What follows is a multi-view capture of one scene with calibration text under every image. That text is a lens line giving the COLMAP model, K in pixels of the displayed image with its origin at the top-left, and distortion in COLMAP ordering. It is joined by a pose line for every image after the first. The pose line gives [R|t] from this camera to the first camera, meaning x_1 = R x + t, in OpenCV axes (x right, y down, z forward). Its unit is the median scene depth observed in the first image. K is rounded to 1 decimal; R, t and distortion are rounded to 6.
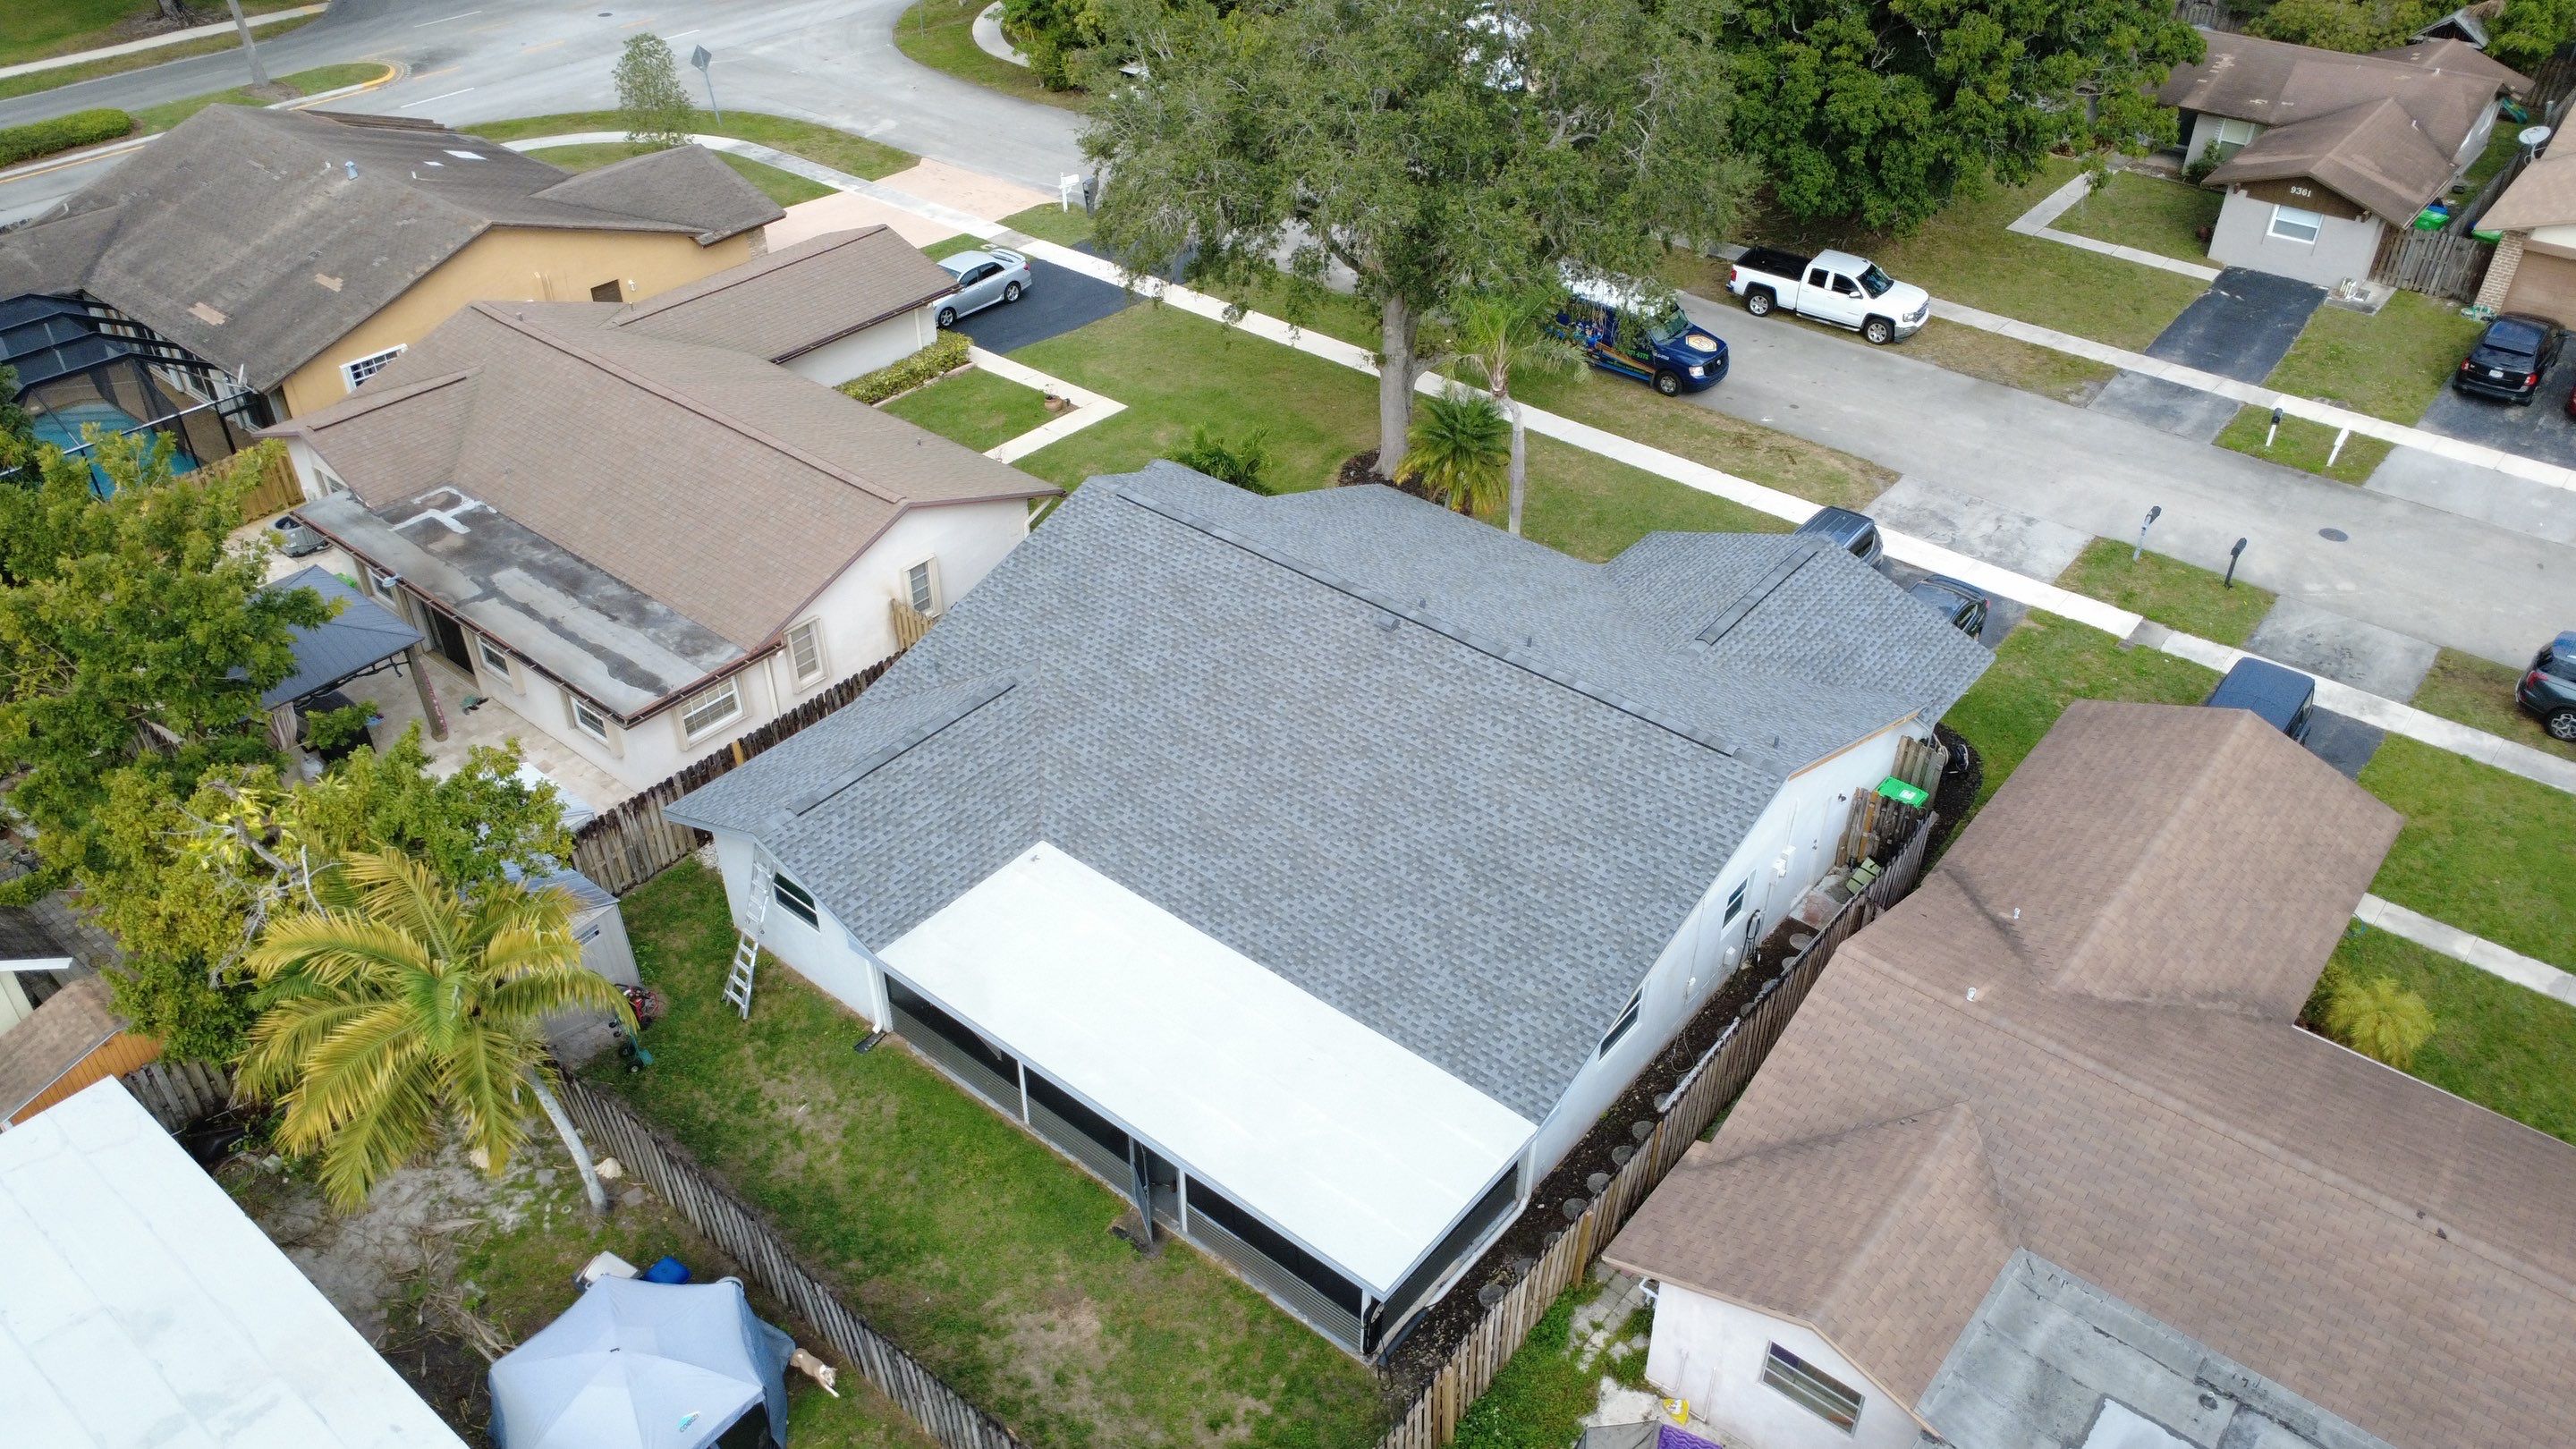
lens RADIAL K [[1896.9, 0, 1287.3], [0, 1896.9, 680.4], [0, 0, 1]] dist [0.005087, -0.004686]
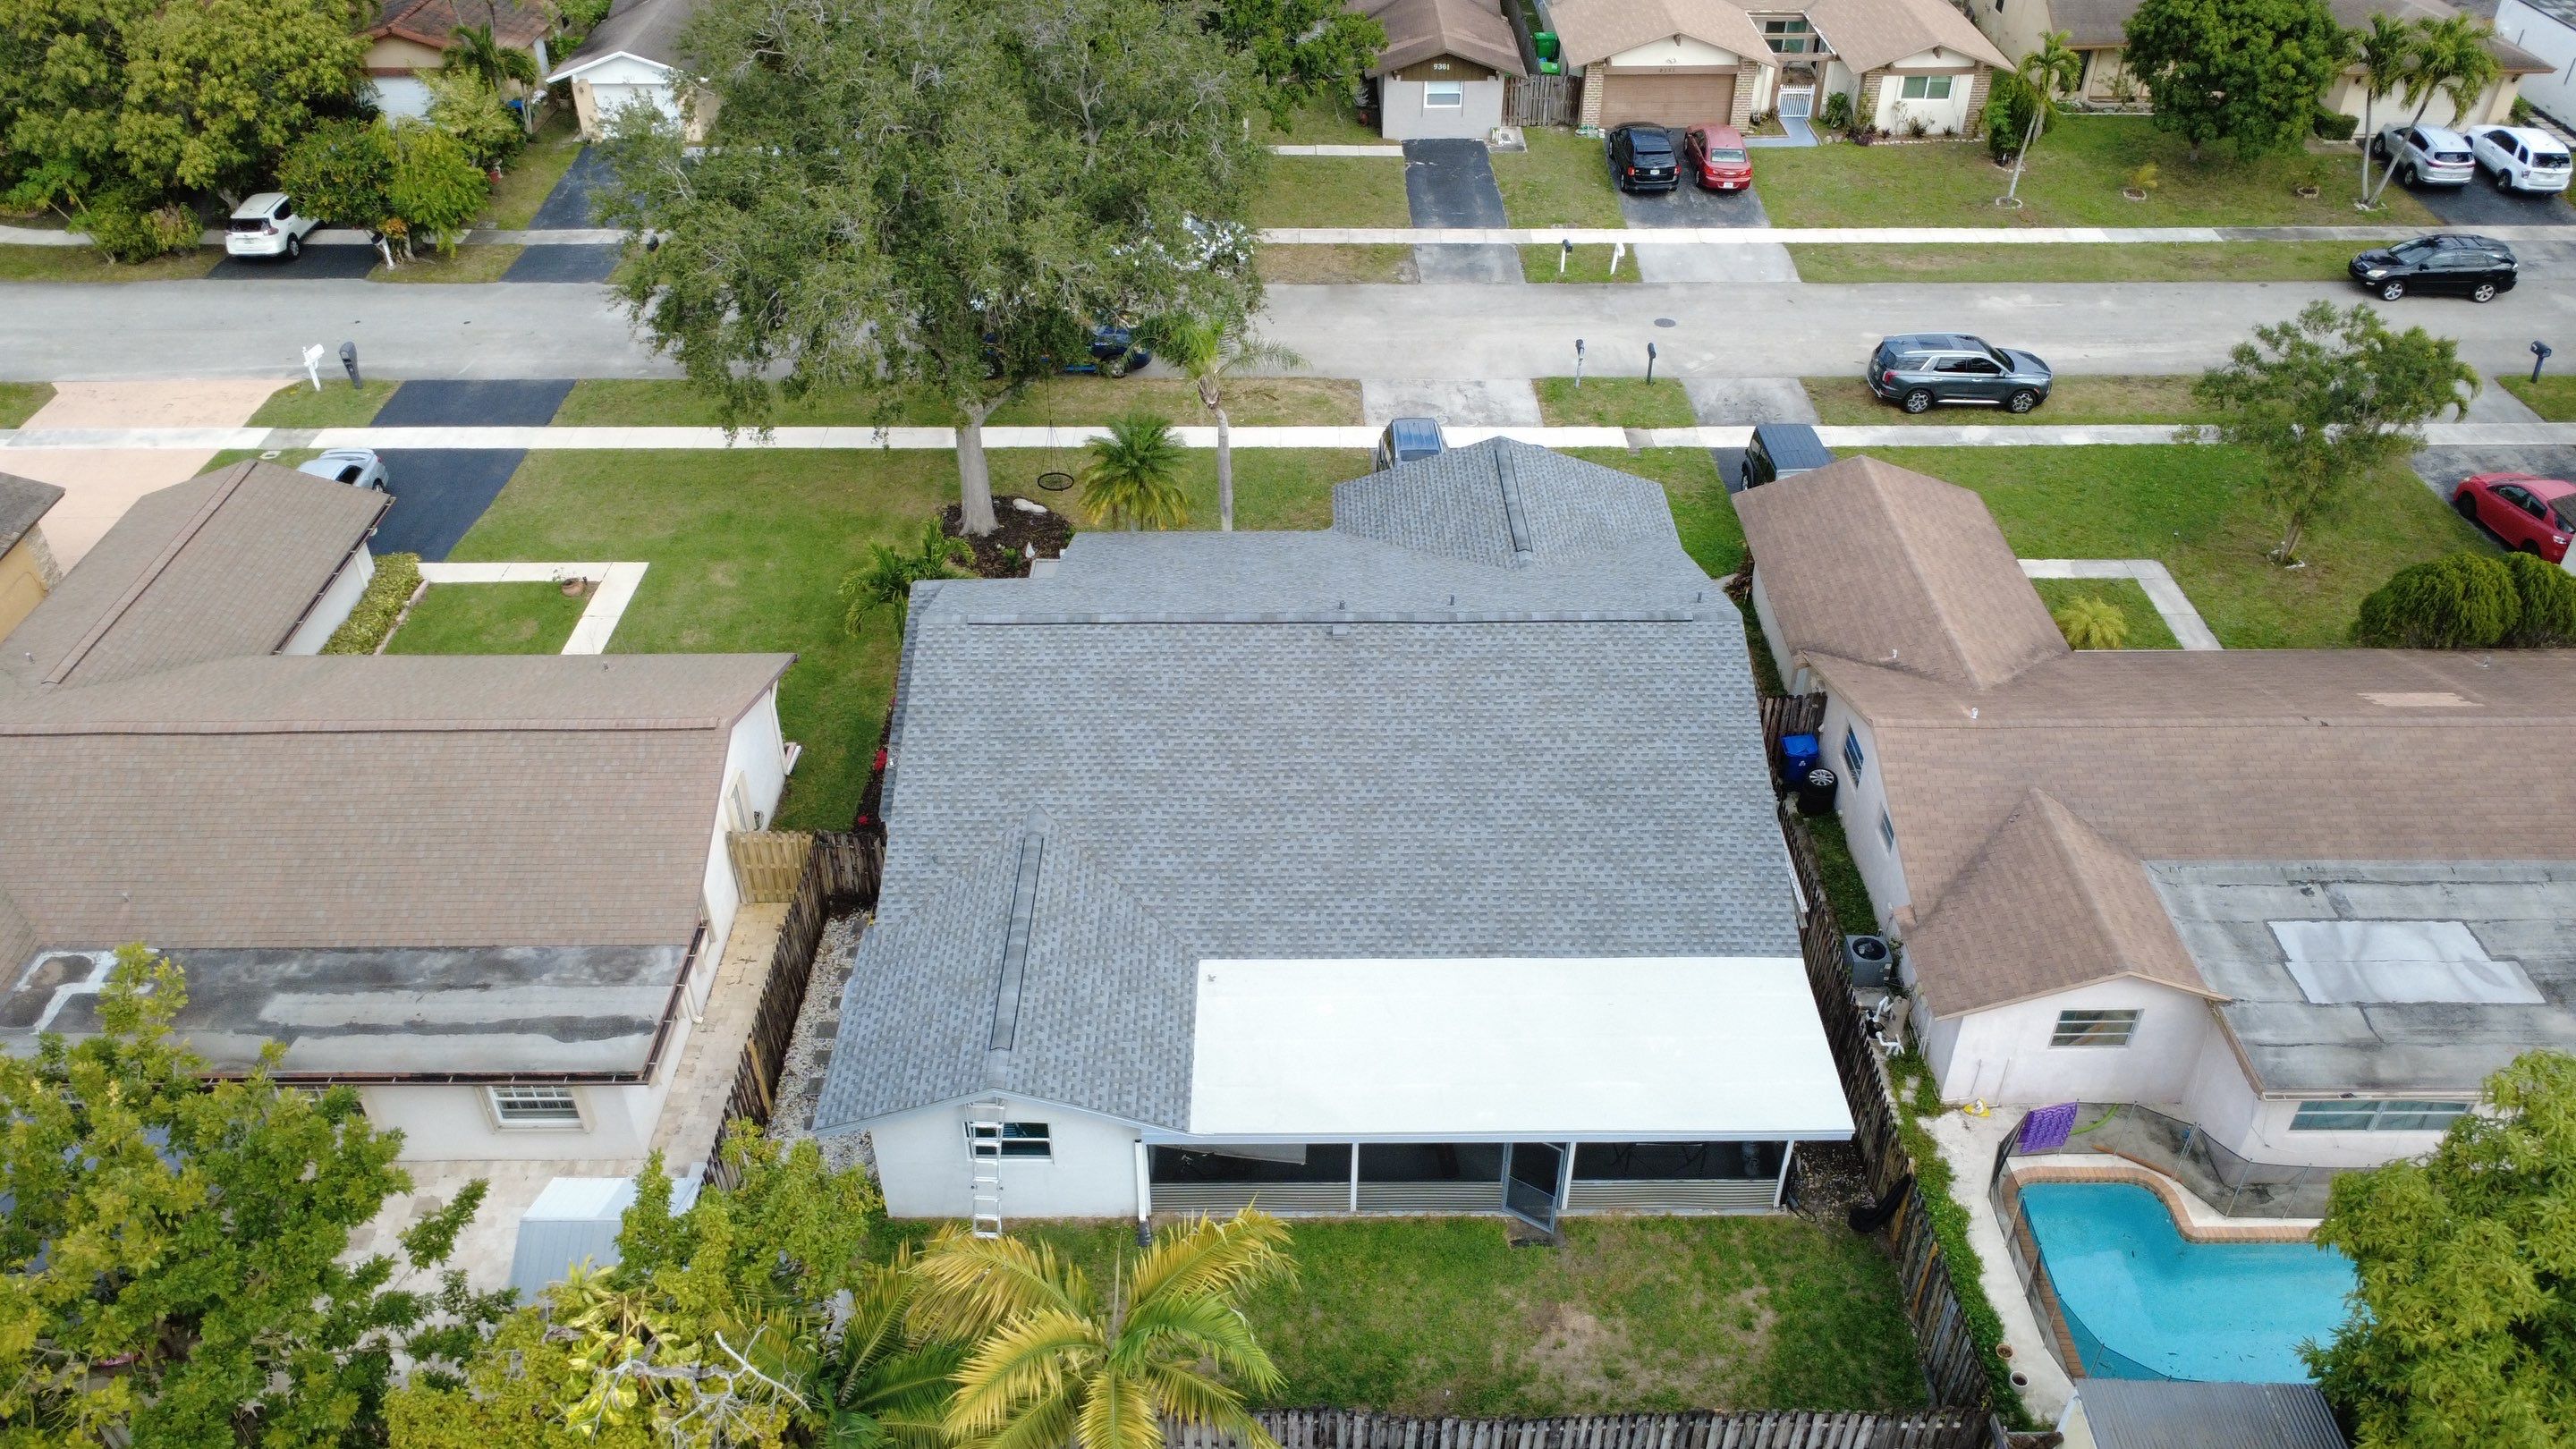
lens RADIAL K [[1912.6, 0, 1289.2], [0, 1912.6, 664.1], [0, 0, 1]] dist [0.002067, 0.003655]
pose [[0.768056, -0.368995, 0.523386, -0.431150], [0.363261, 0.924128, 0.118447, -0.121945], [-0.527381, 0.099152, 0.843823, 0.100307]]
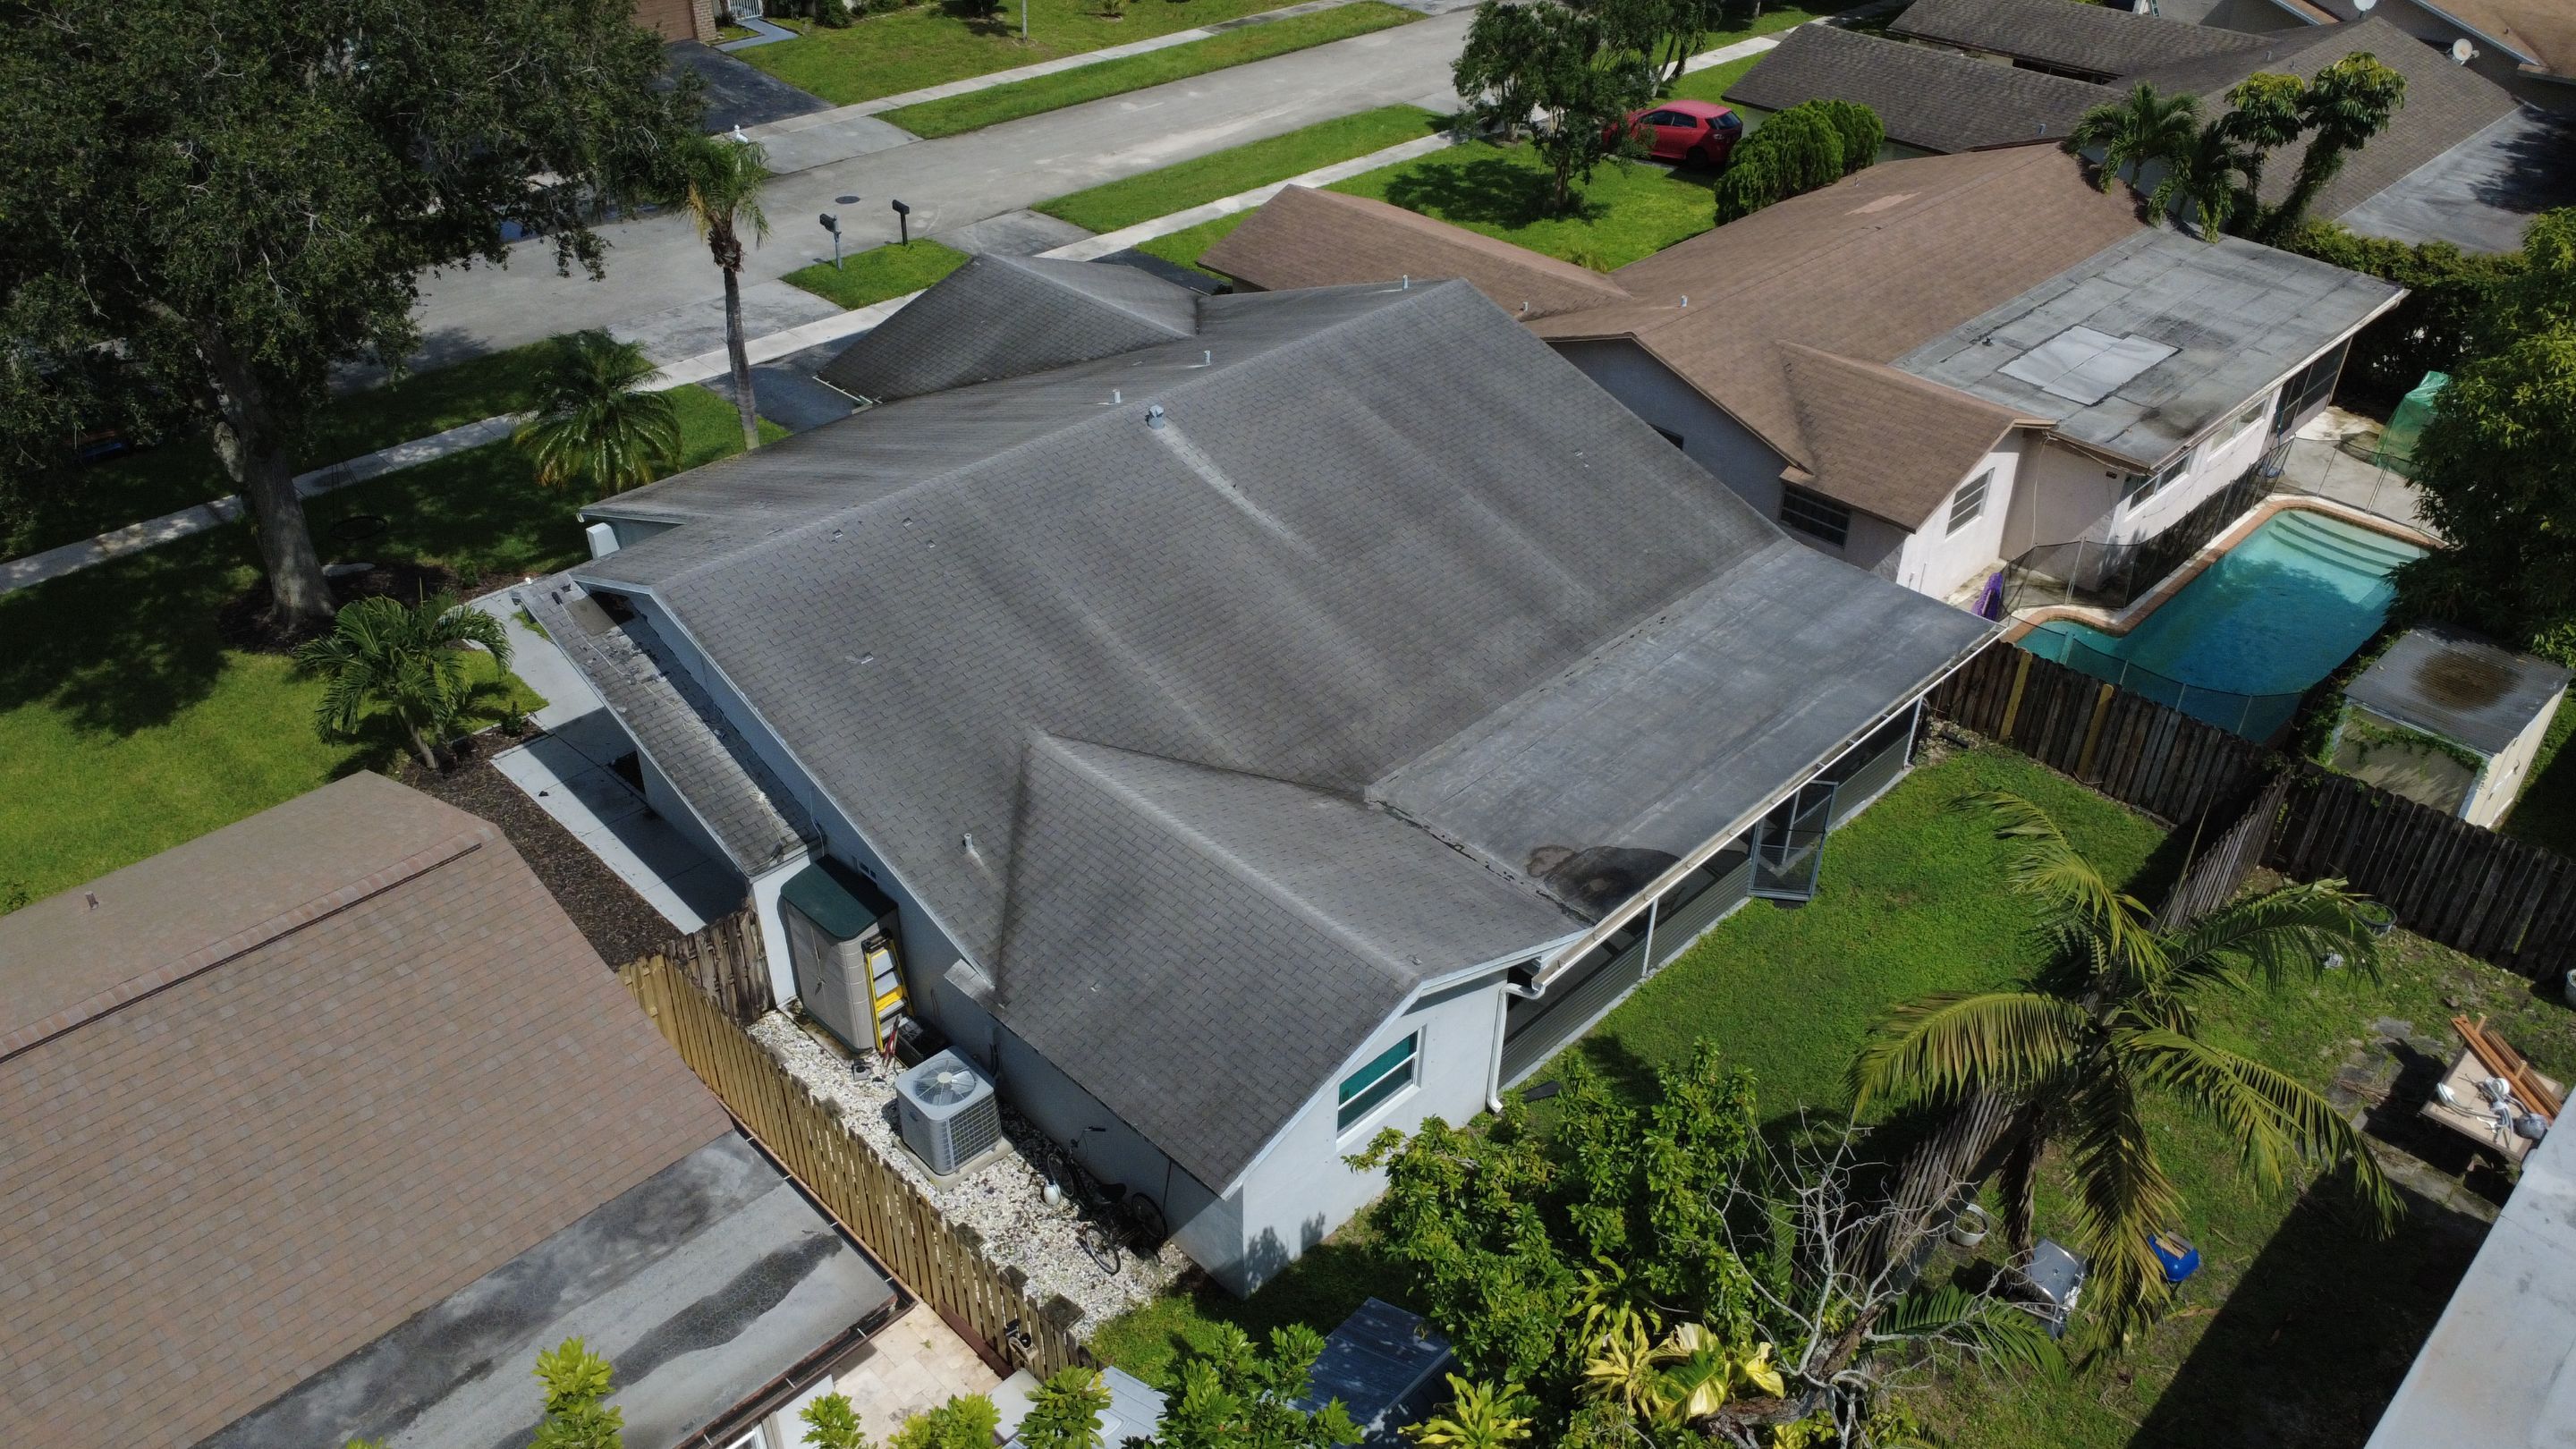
lens RADIAL K [[1896.9, 0, 1287.3], [0, 1896.9, 680.4], [0, 0, 1]] dist [0.005087, -0.004686]
pose [[0.089965, -0.536250, 0.839251, -0.569640], [0.548090, 0.730246, 0.407846, -0.206243], [-0.831567, 0.423293, 0.359610, 0.572806]]
